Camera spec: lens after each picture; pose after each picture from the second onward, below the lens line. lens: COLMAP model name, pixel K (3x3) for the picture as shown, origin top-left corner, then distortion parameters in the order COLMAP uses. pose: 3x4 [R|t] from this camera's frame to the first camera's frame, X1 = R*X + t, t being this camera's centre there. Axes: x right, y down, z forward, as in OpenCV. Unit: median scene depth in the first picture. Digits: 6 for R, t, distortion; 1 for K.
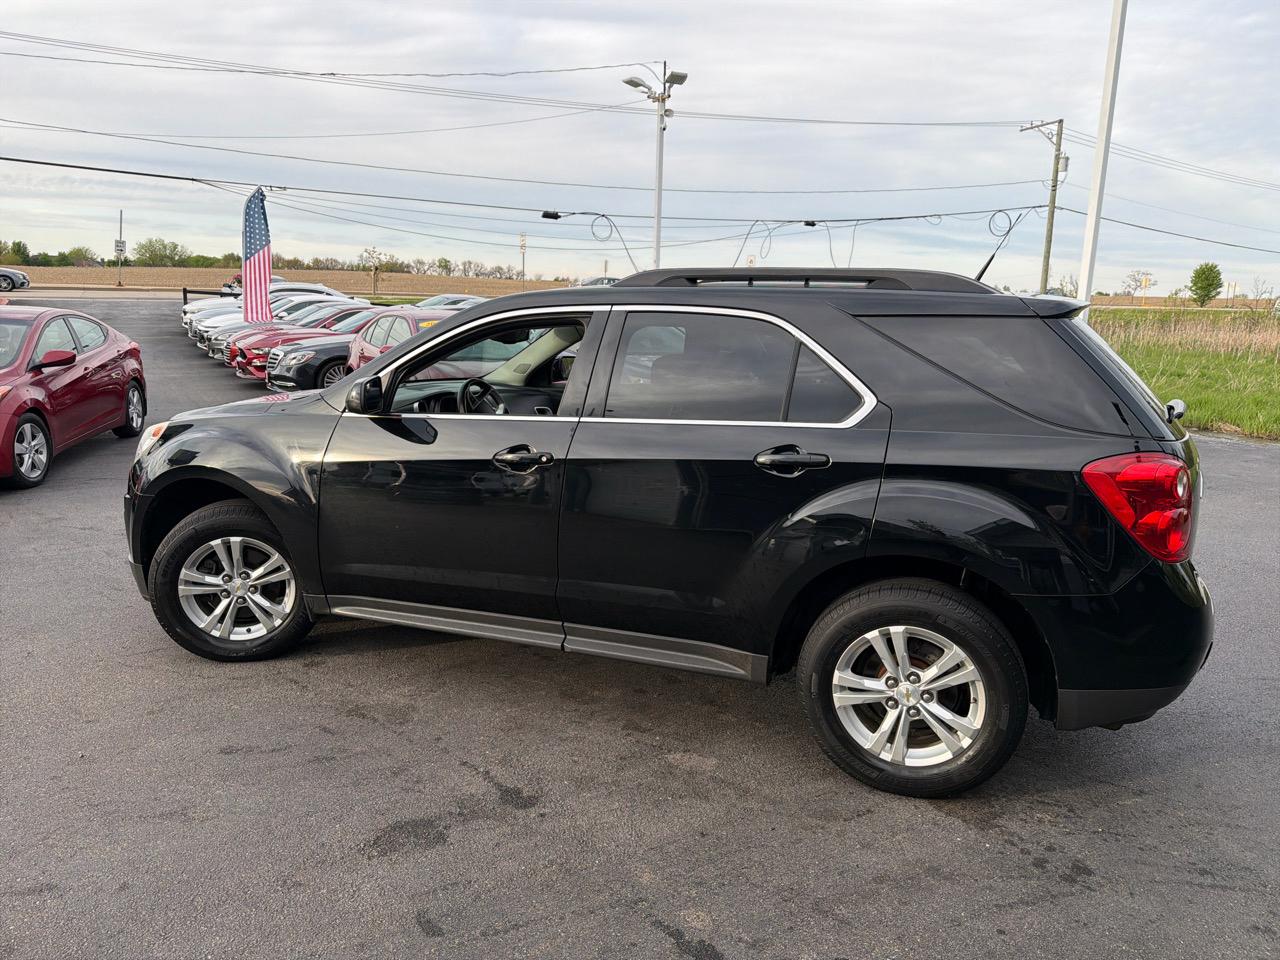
lens RADIAL K [[913.1, 0, 639.7], [0, 913.1, 488.2], [0, 0, 1]] dist [0.007838, -0.022383]
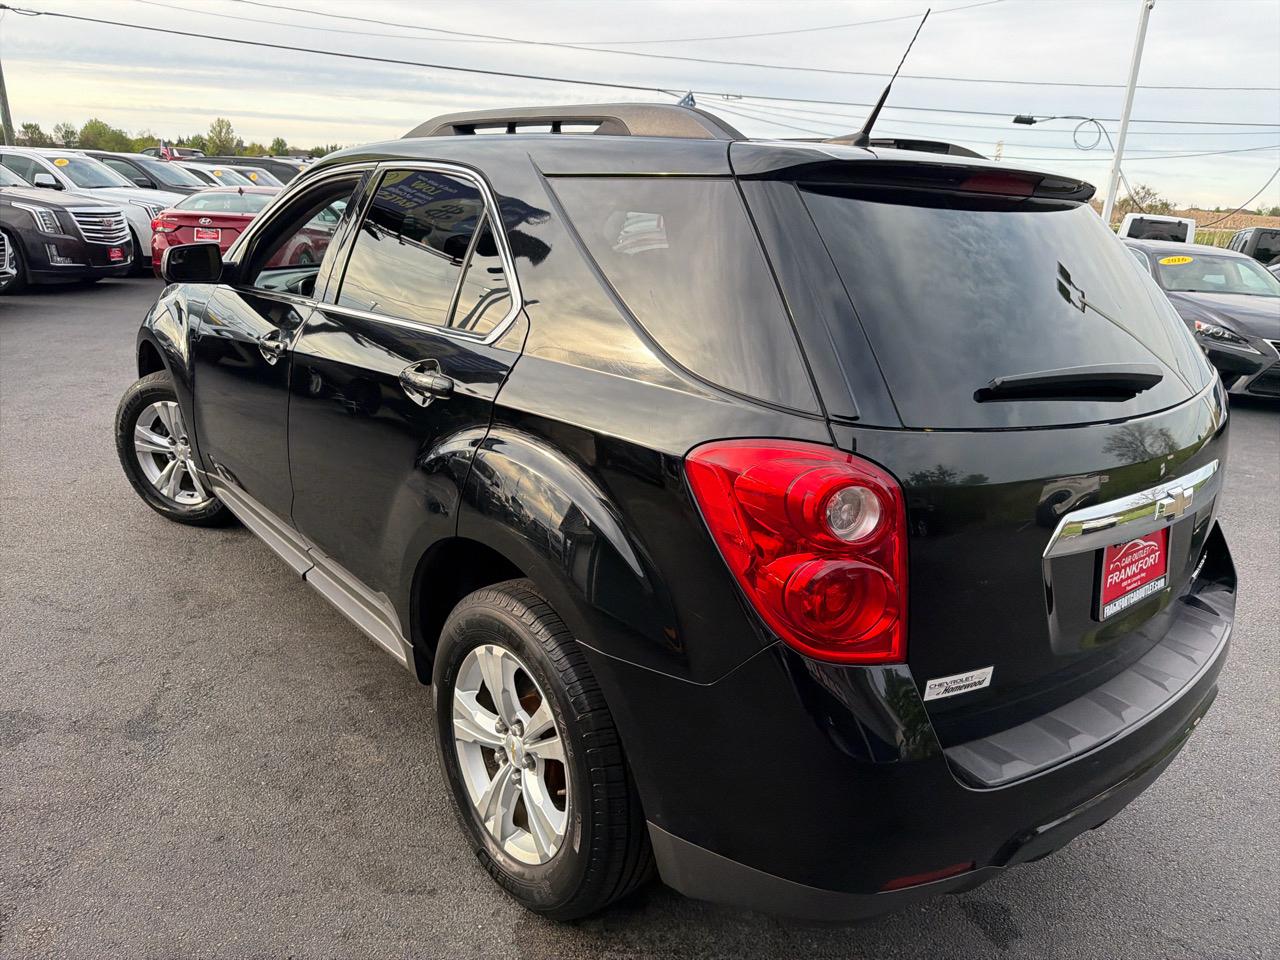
lens RADIAL K [[914.7, 0, 640.0], [0, 914.7, 480.0], [0, 0, 1]] dist [0.010595, -0.027813]
pose [[0.867642, 0.171161, -0.466799, 0.619364], [-0.134859, 0.984696, 0.110395, -0.053929], [0.478551, -0.032831, 0.877446, 0.436783]]
